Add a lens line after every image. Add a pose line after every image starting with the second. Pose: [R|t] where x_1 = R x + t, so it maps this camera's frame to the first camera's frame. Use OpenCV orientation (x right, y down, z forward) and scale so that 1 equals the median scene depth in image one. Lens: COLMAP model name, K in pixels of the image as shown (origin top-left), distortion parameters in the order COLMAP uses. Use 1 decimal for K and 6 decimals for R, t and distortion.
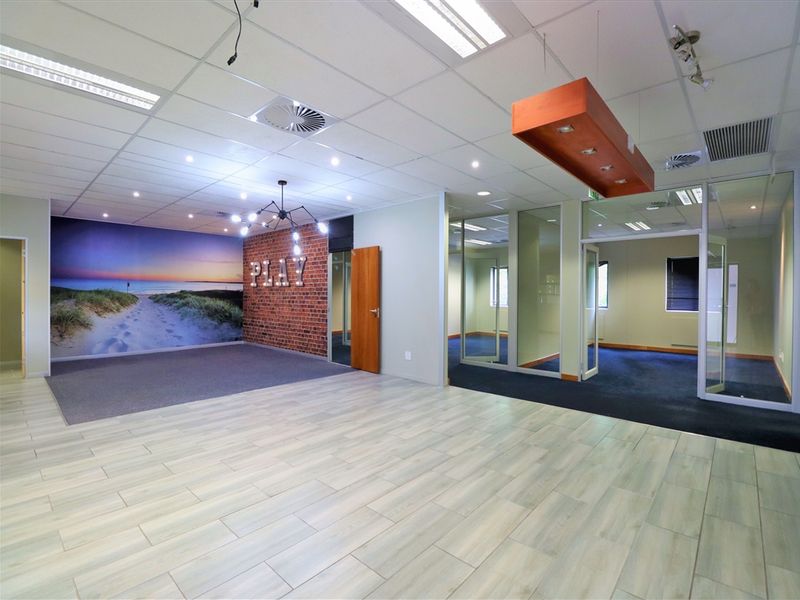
lens RADIAL K [[376.5, 0, 407.5], [0, 376.5, 299.3], [0, 0, 1]] dist [-0.016615, -0.002913]
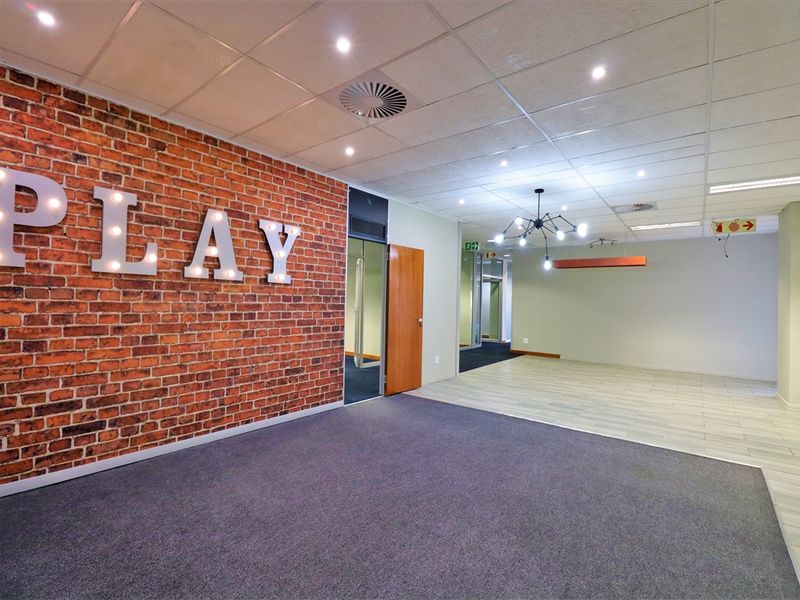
lens RADIAL K [[376.5, 0, 401.6], [0, 376.5, 298.9], [0, 0, 1]] dist [-0.016615, -0.002913]
pose [[-0.064845, -0.002168, 0.997893, -0.829547], [-0.012703, 0.999918, 0.001346, -0.018156], [-0.997814, -0.012589, -0.064867, 0.916934]]
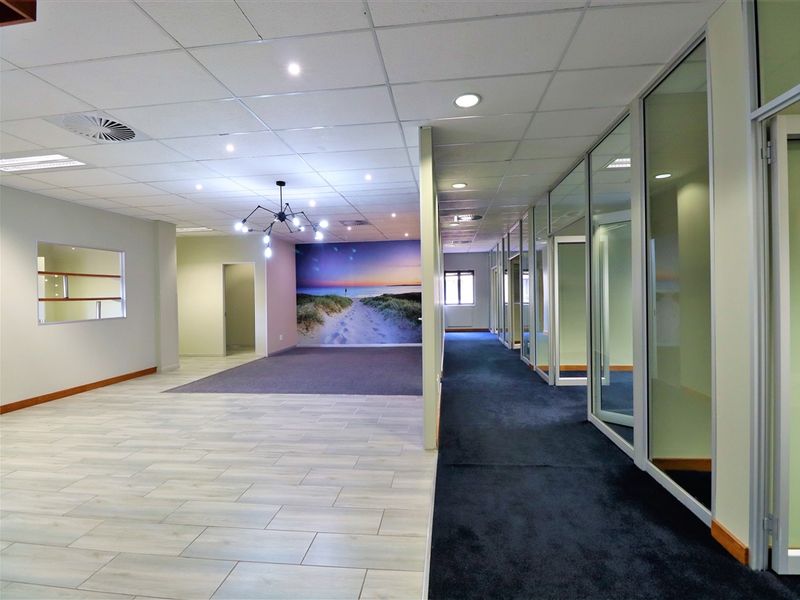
lens RADIAL K [[376.5, 0, 408.6], [0, 376.5, 301.2], [0, 0, 1]] dist [-0.016615, -0.002913]
pose [[0.587870, -0.002636, -0.808951, 0.410800], [0.010516, 0.999935, 0.004384, -0.006810], [0.808887, -0.011084, 0.587860, 0.451796]]
